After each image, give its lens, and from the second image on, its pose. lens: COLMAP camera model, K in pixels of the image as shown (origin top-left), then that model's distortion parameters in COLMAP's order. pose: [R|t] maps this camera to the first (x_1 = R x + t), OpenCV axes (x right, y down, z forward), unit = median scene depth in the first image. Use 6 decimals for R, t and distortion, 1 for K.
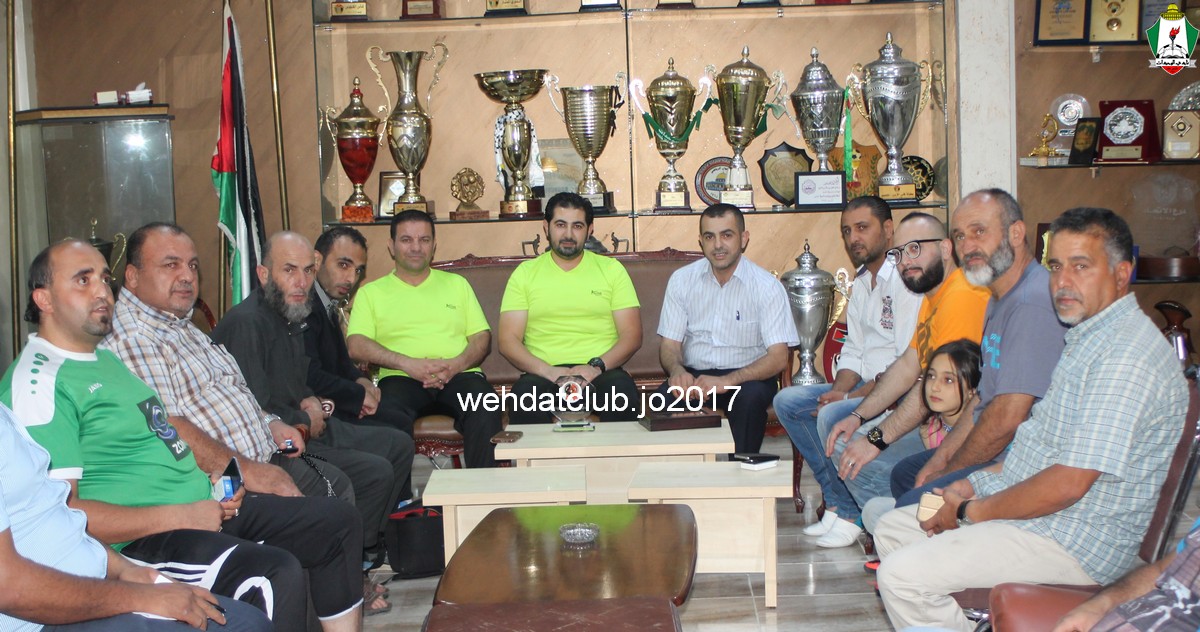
lens RADIAL K [[1636.0, 0, 601.7], [0, 1636.0, 383.7], [0, 0, 1]] dist [-0.156181, 0.038380]
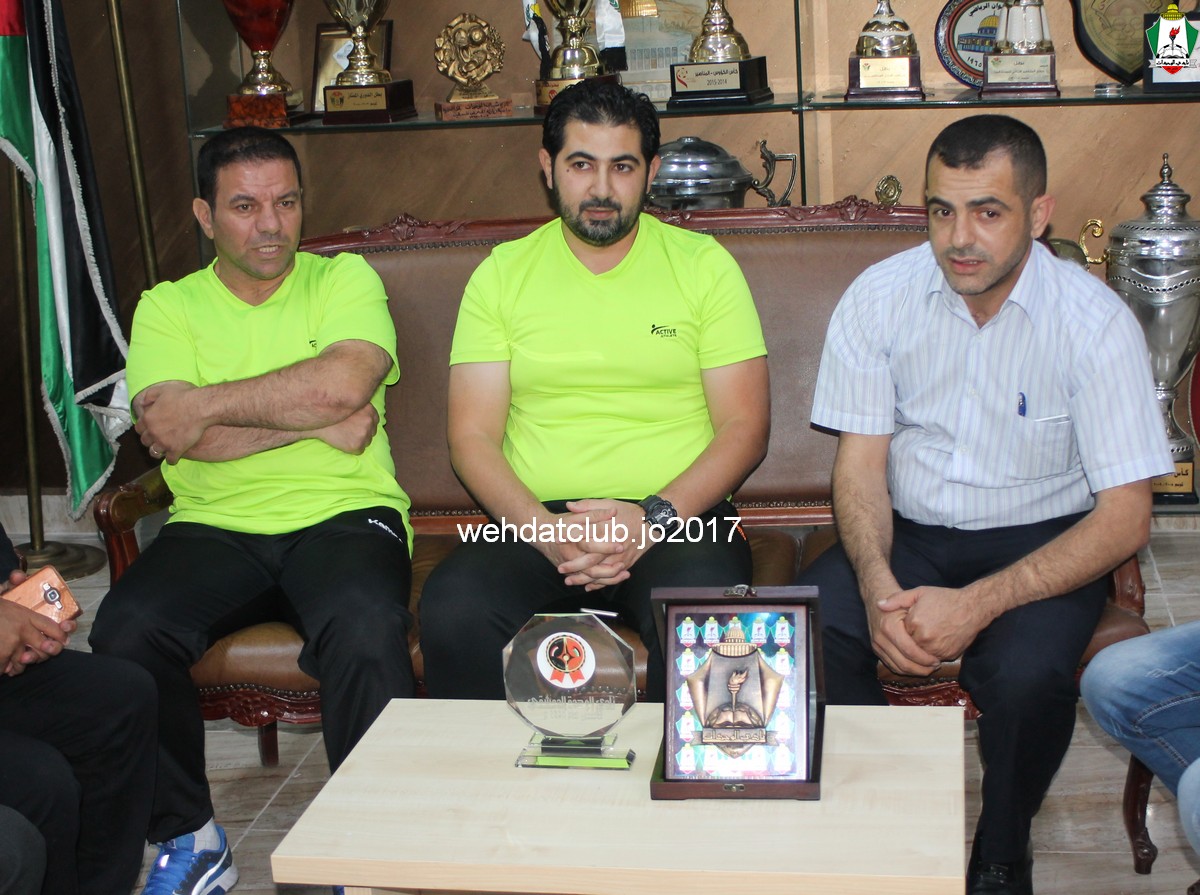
lens RADIAL K [[1863.6, 0, 604.6], [0, 1863.6, 495.9], [0, 0, 1]] dist [-0.187986, 0.193493]
pose [[0.990971, 0.013977, -0.133347, 0.035461], [0.004691, 0.990328, 0.138665, -0.065288], [0.133995, -0.138039, 0.981321, 0.442481]]
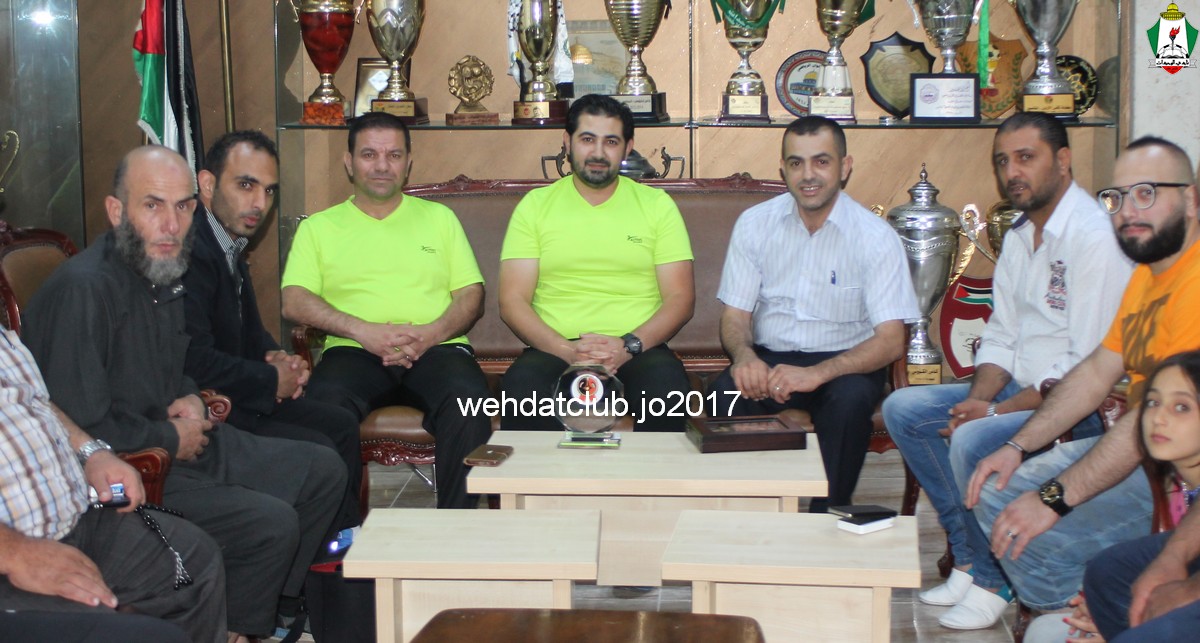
lens RADIAL K [[1847.1, 0, 572.5], [0, 1847.1, 321.1], [0, 0, 1]] dist [-0.155044, 0.053991]
pose [[0.998489, 0.030920, -0.045429, 0.006287], [-0.030473, 0.999480, 0.010507, -0.021227], [0.045730, -0.009107, 0.998912, 0.158917]]
